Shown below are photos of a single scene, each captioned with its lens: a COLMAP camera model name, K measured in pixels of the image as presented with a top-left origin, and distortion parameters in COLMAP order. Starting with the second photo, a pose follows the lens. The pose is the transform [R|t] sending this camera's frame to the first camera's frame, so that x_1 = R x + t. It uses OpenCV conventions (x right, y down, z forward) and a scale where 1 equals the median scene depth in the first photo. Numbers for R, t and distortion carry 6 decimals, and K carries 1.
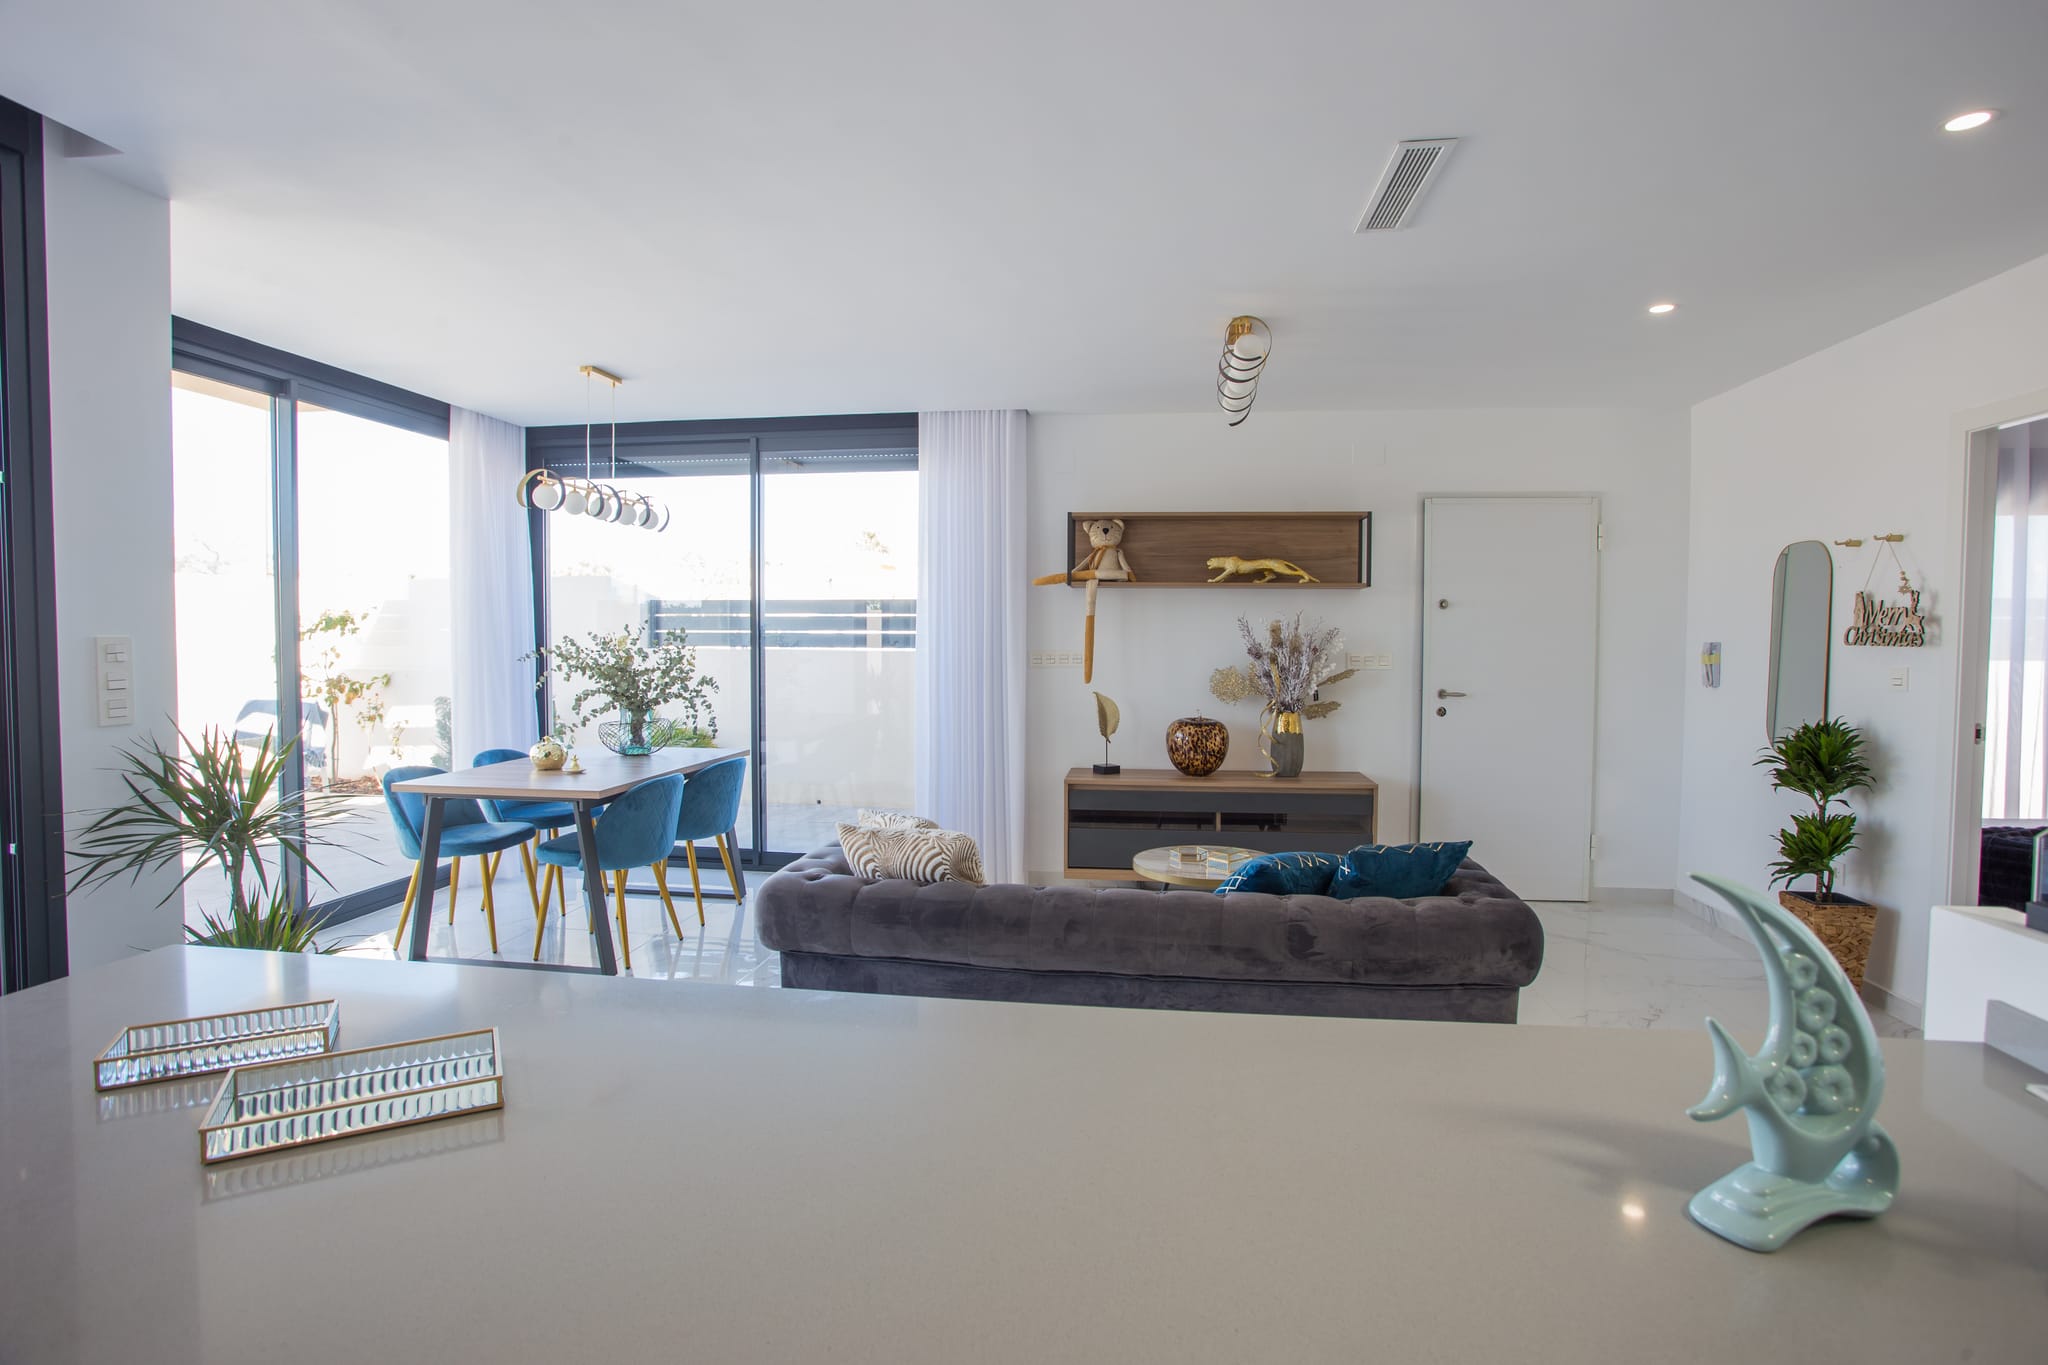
lens RADIAL K [[989.3, 0, 1038.1], [0, 989.3, 677.4], [0, 0, 1]] dist [-0.068921, 0.027275]
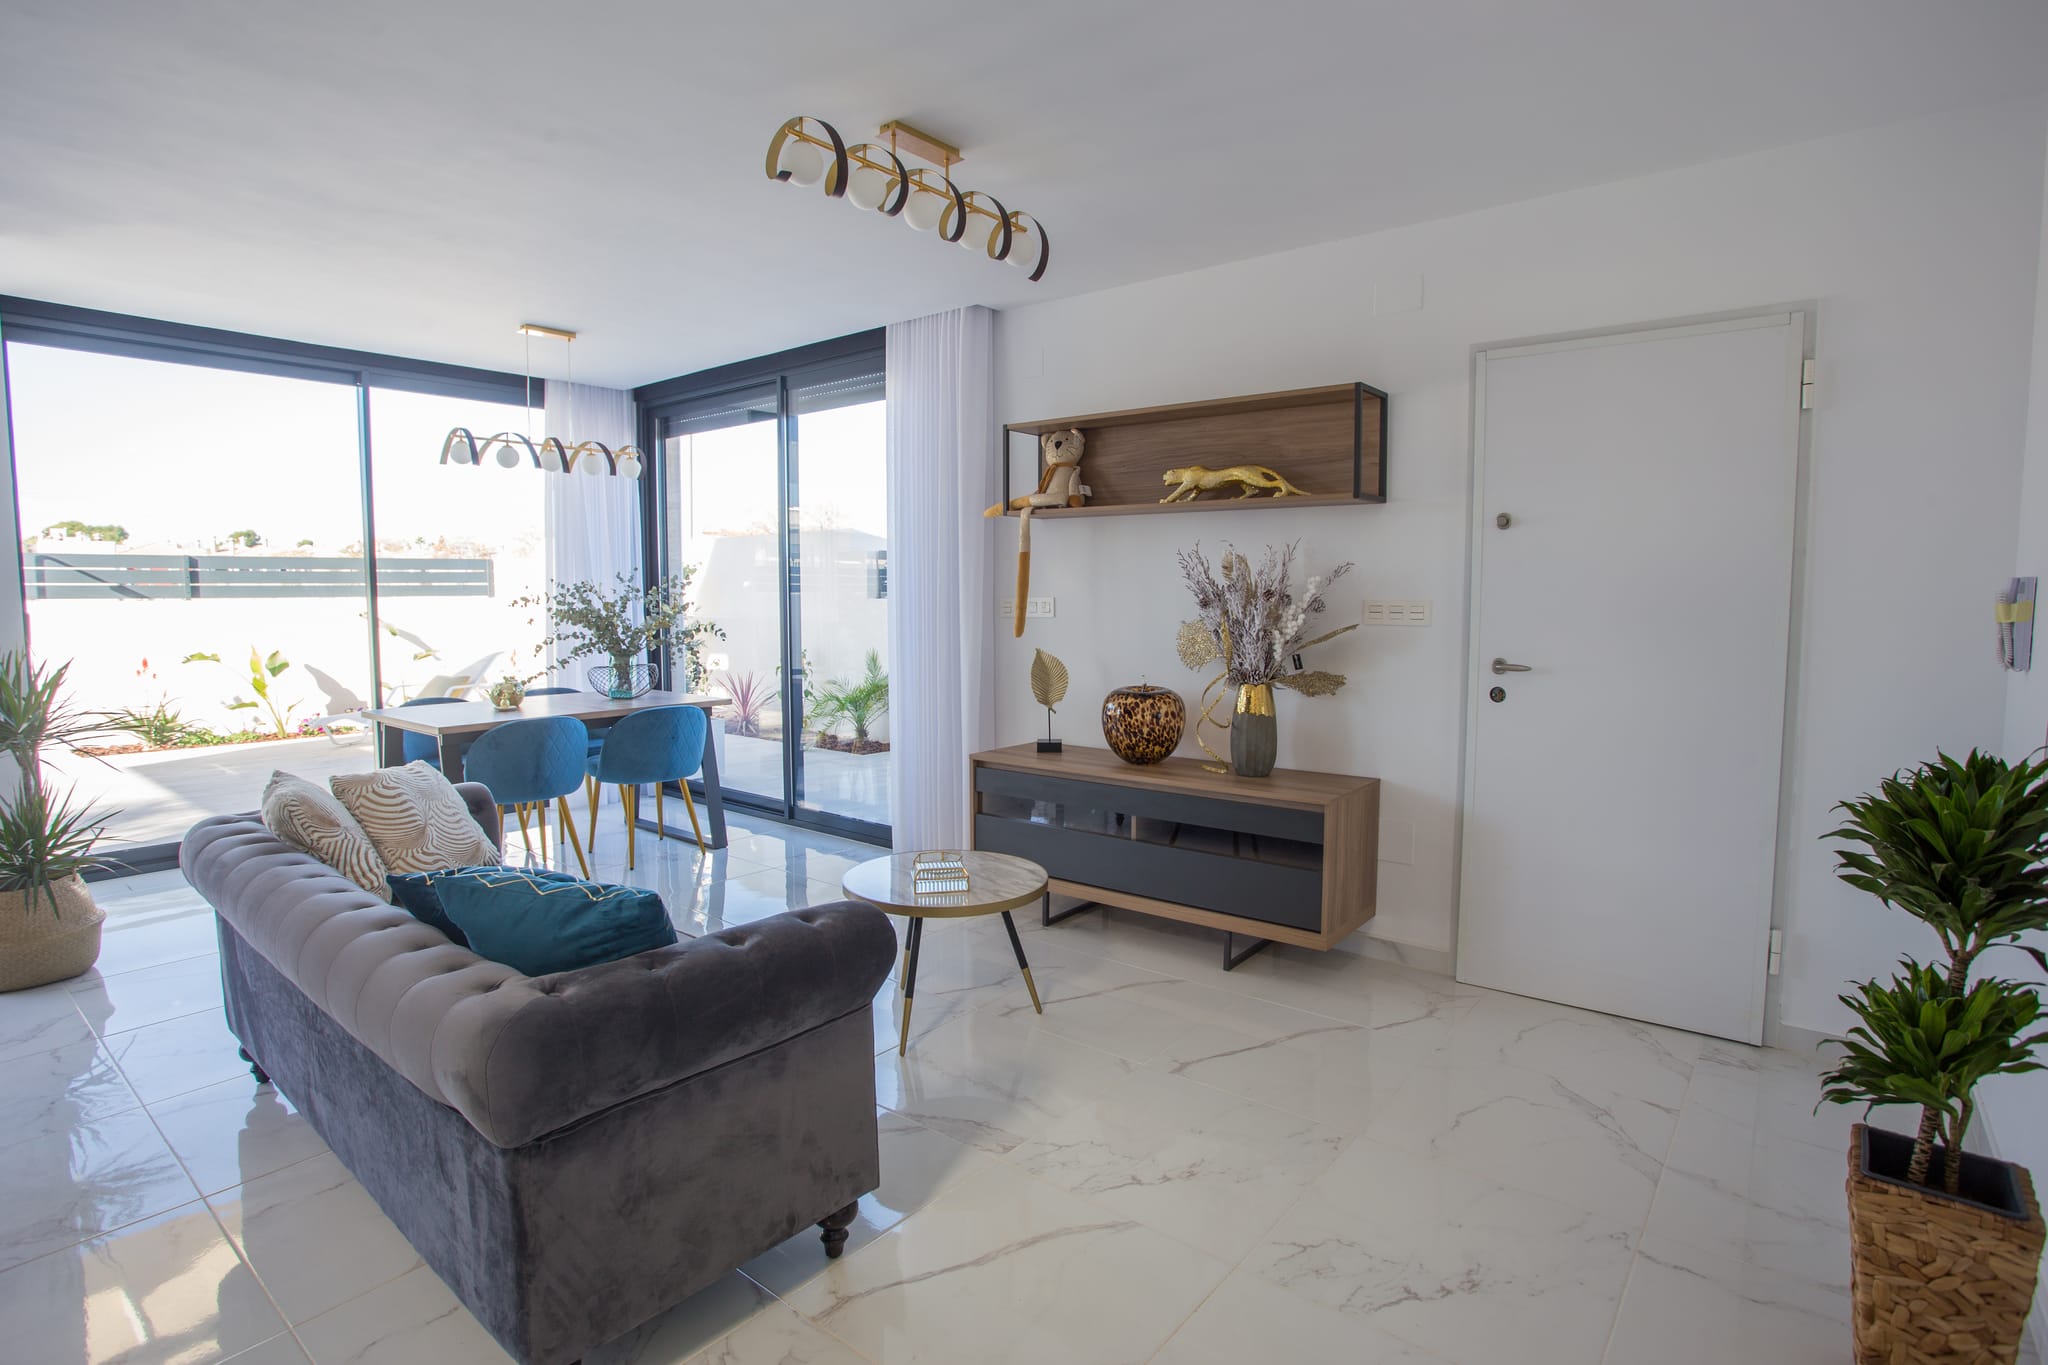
lens RADIAL K [[1036.4, 0, 1040.0], [0, 1036.4, 679.0], [0, 0, 1]] dist [-0.081243, 0.040891]
pose [[0.848862, 0.040455, -0.527065, 0.508022], [-0.013941, 0.998434, 0.054181, -0.005838], [0.528431, -0.038645, 0.848096, 0.291839]]
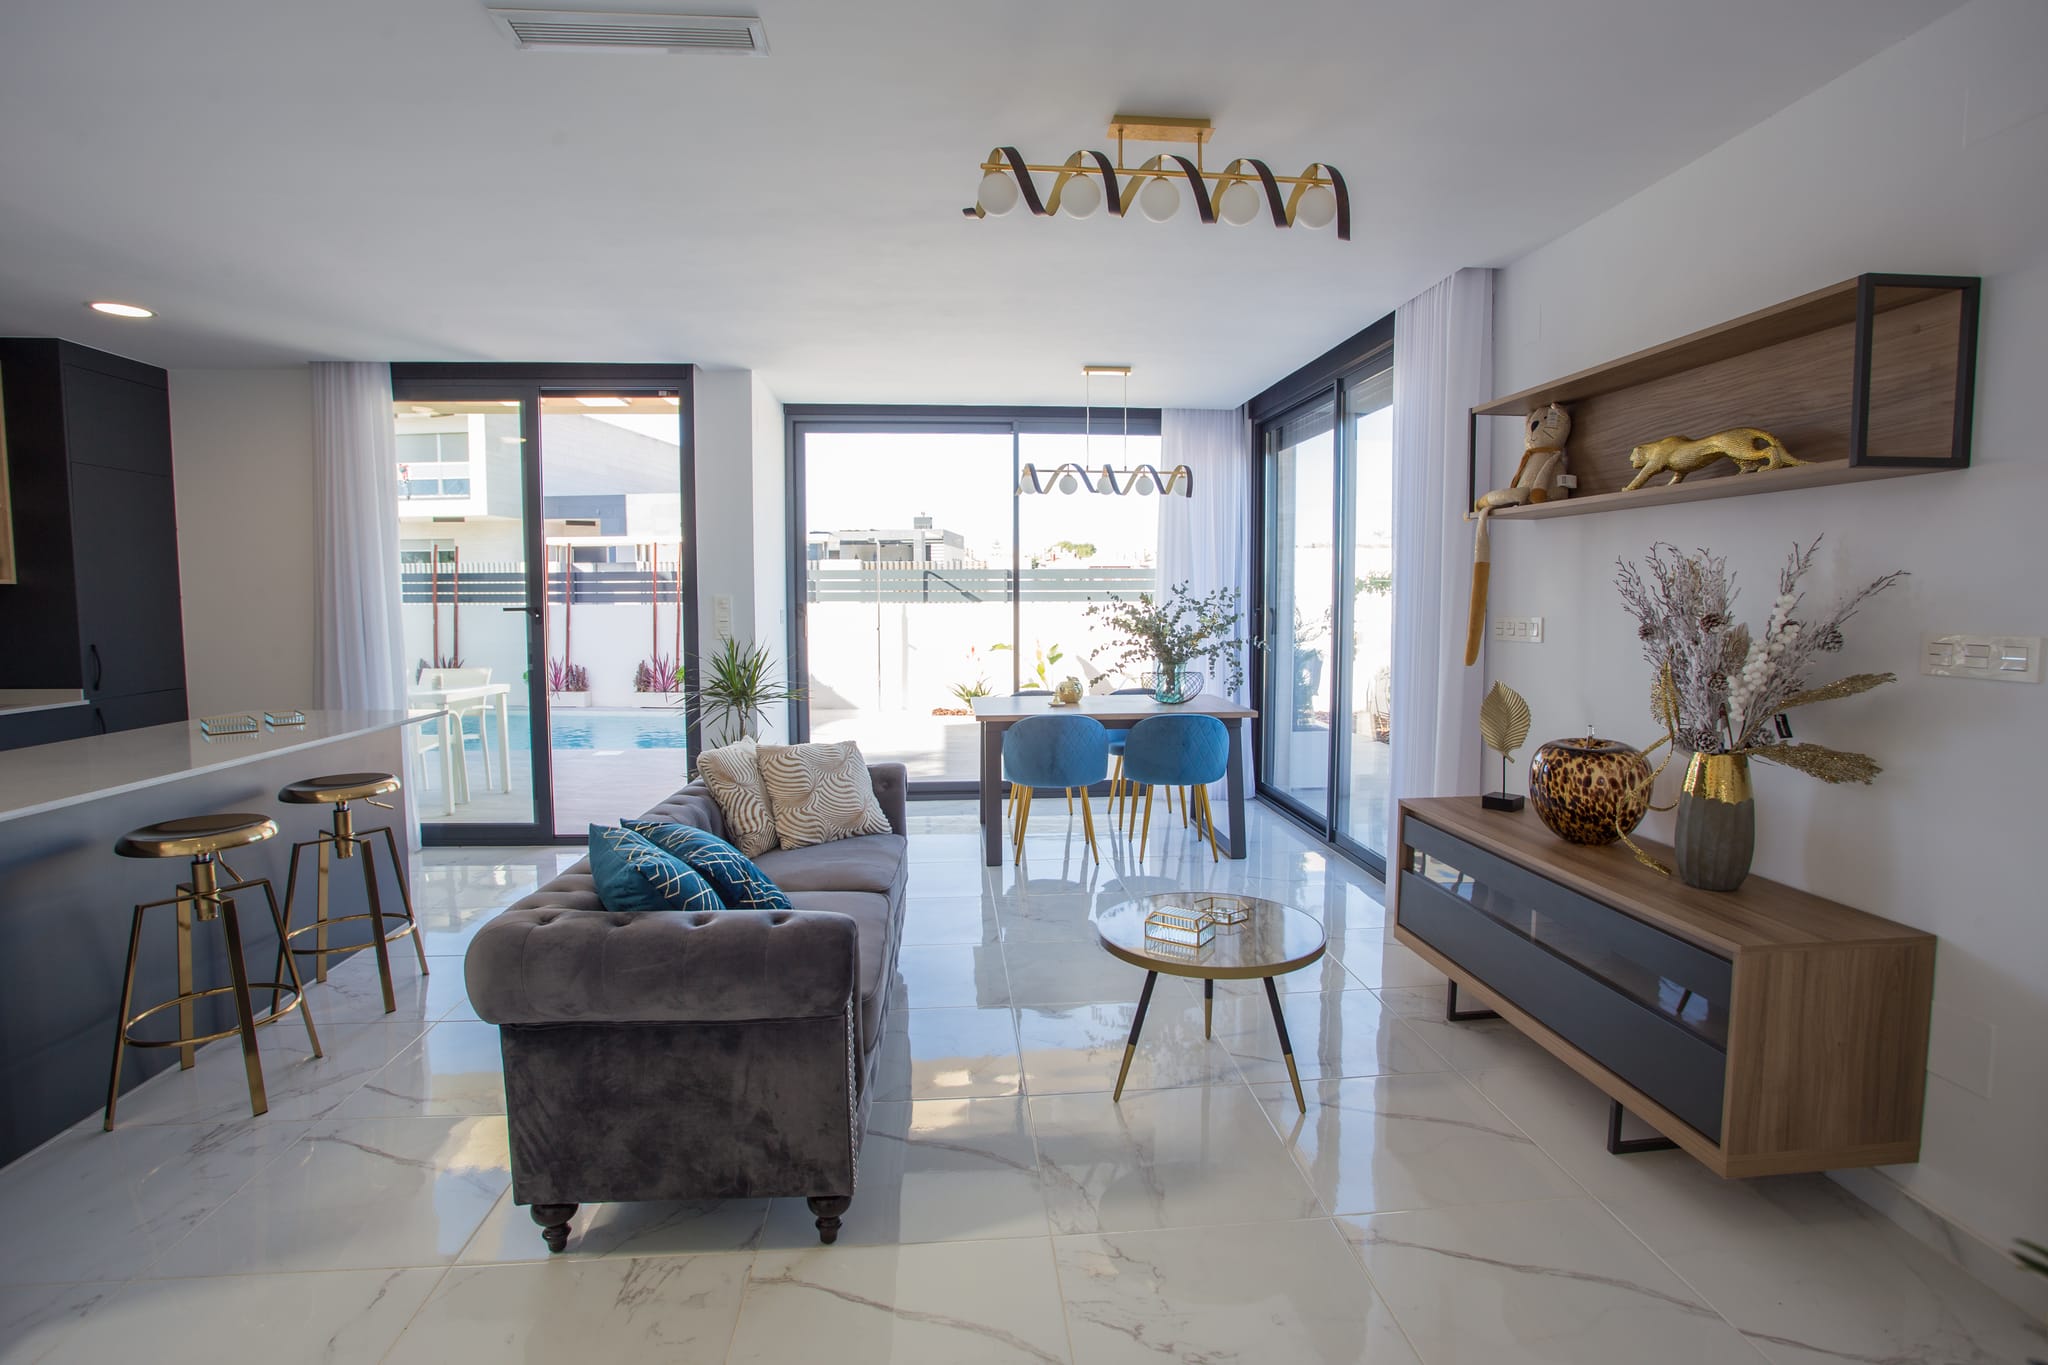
lens RADIAL K [[1020.6, 0, 1036.1], [0, 1020.6, 678.3], [0, 0, 1]] dist [-0.081251, 0.038641]
pose [[0.206173, 0.075843, -0.975572, 0.645295], [-0.032104, 0.996979, 0.070722, -0.023467], [0.977989, 0.016739, 0.207985, 0.573485]]
